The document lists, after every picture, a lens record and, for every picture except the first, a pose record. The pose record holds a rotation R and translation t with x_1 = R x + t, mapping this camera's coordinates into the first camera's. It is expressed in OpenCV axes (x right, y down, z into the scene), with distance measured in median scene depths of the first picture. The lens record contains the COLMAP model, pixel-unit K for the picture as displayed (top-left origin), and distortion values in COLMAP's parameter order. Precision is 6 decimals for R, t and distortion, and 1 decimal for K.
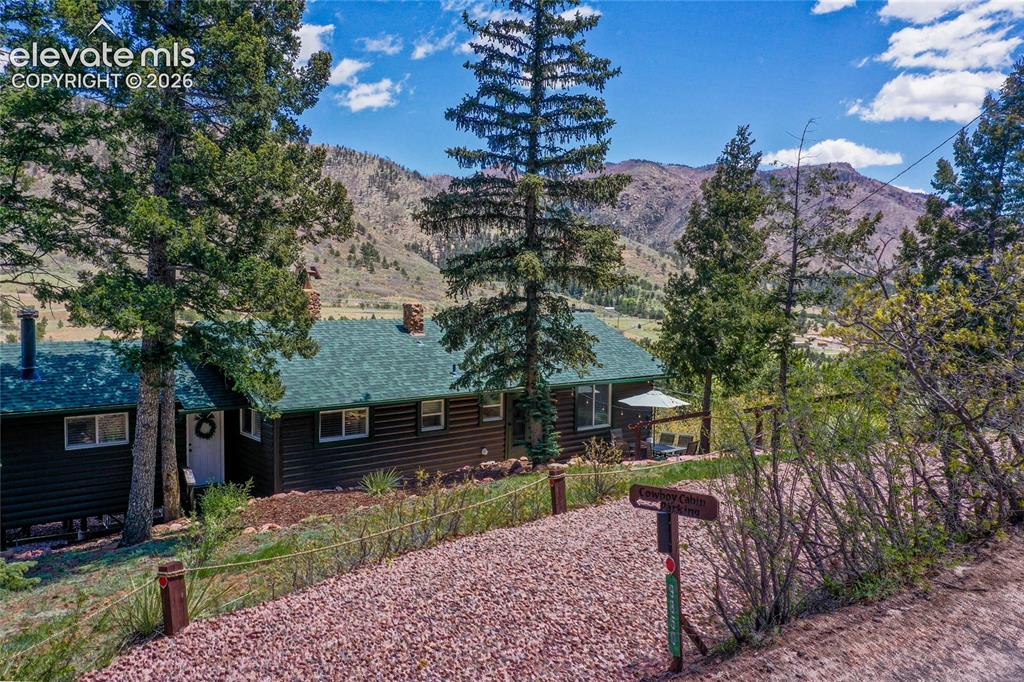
lens RADIAL K [[827.8, 0, 514.5], [0, 827.8, 339.0], [0, 0, 1]] dist [-0.004340, -0.004019]
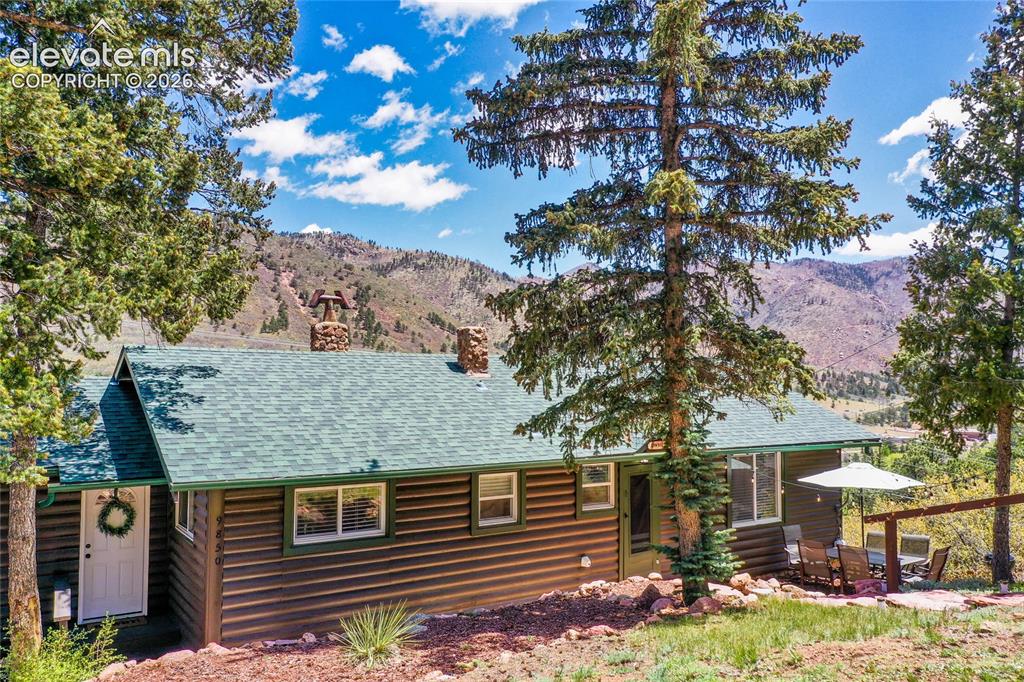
lens RADIAL K [[813.7, 0, 508.6], [0, 813.7, 337.8], [0, 0, 1]] dist [-0.000535, -0.000033]
pose [[0.993374, -0.018556, -0.113416, -0.022391], [0.004795, 0.992711, -0.120421, 0.047201], [0.114824, 0.119079, 0.986223, 0.406249]]
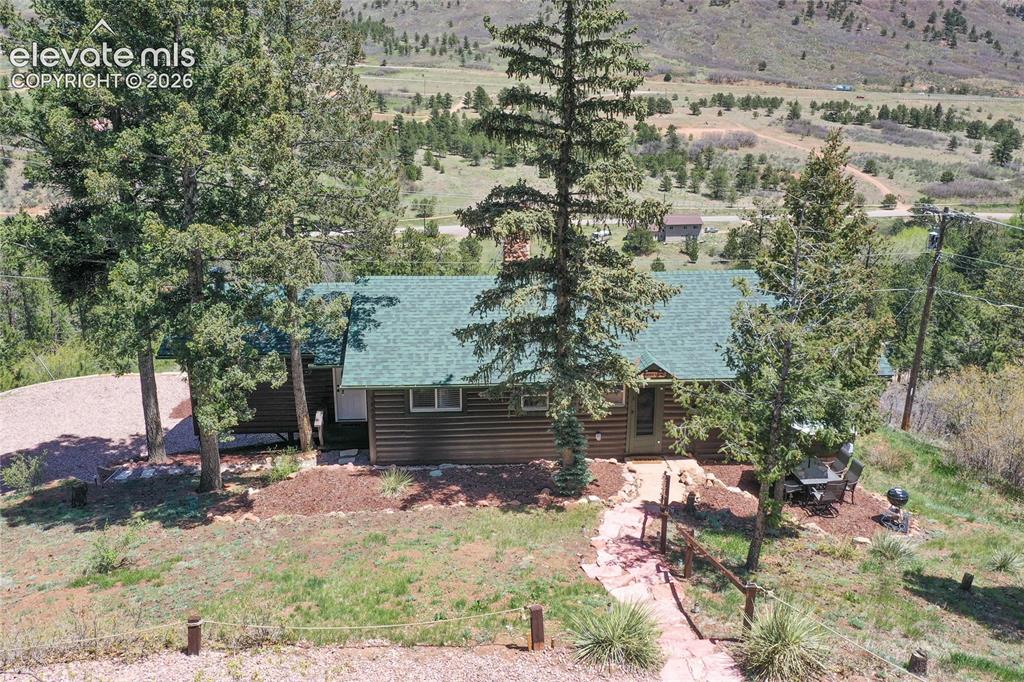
lens RADIAL K [[881.7, 0, 509.9], [0, 881.7, 301.1], [0, 0, 1]] dist [0.007237, 0.006589]
pose [[0.807170, 0.147230, -0.571665, 0.456594], [-0.028963, 0.977109, 0.210757, -0.237279], [0.589609, -0.153559, 0.792957, 0.160815]]
